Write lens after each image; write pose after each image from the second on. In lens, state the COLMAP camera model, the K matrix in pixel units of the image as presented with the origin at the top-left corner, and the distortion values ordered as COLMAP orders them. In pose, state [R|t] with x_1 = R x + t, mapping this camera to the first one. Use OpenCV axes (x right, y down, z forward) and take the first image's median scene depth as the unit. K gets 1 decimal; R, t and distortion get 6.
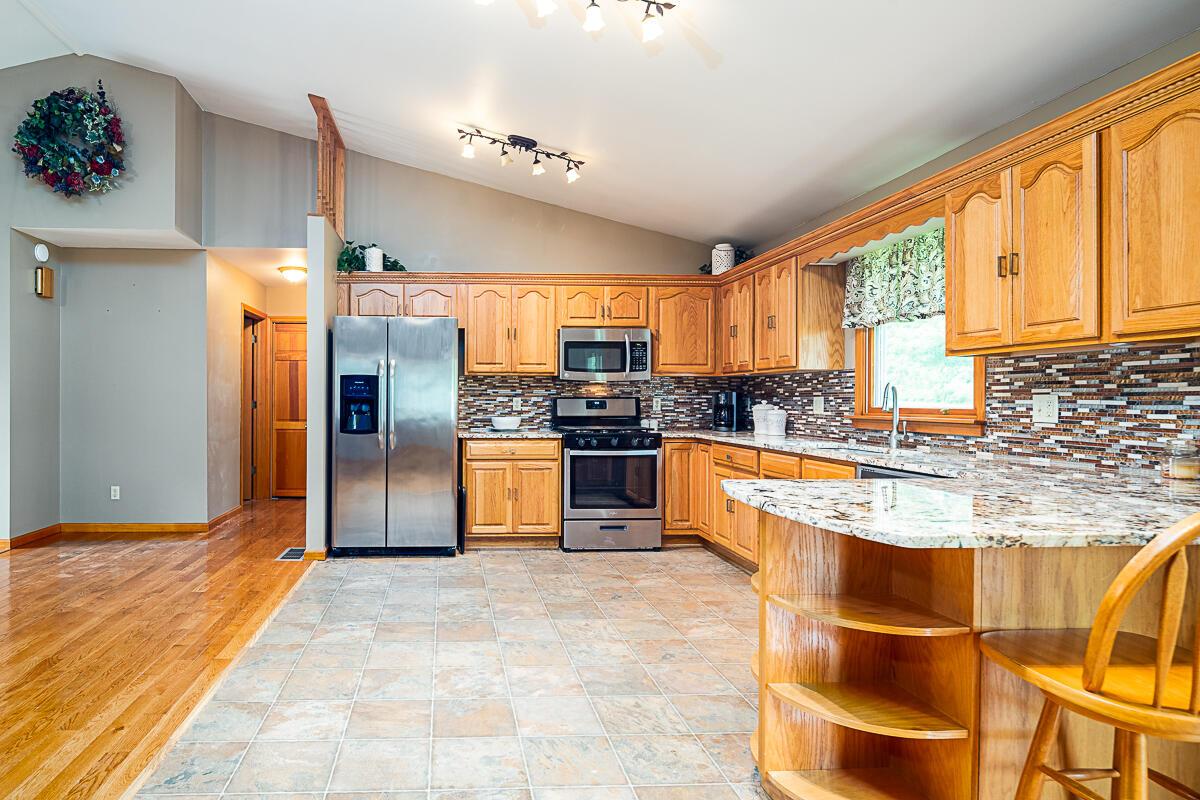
lens RADIAL K [[711.1, 0, 528.5], [0, 711.1, 397.2], [0, 0, 1]] dist [-0.007092, -0.001368]
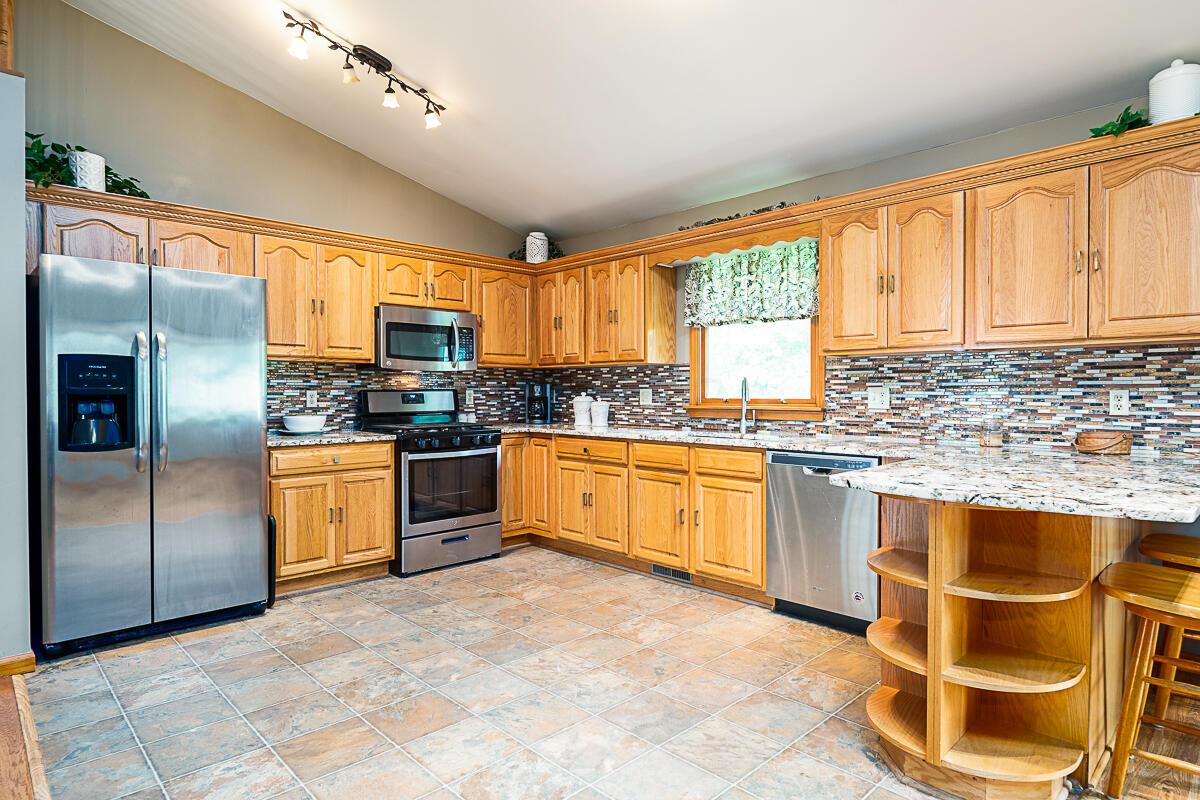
lens RADIAL K [[655.1, 0, 591.4], [0, 655.1, 398.7], [0, 0, 1]] dist [-0.007038, -0.001397]
pose [[0.743981, -0.011707, 0.668098, -0.321075], [0.001739, 0.999877, 0.015584, -0.001573], [-0.668198, -0.010432, 0.743910, 0.320912]]
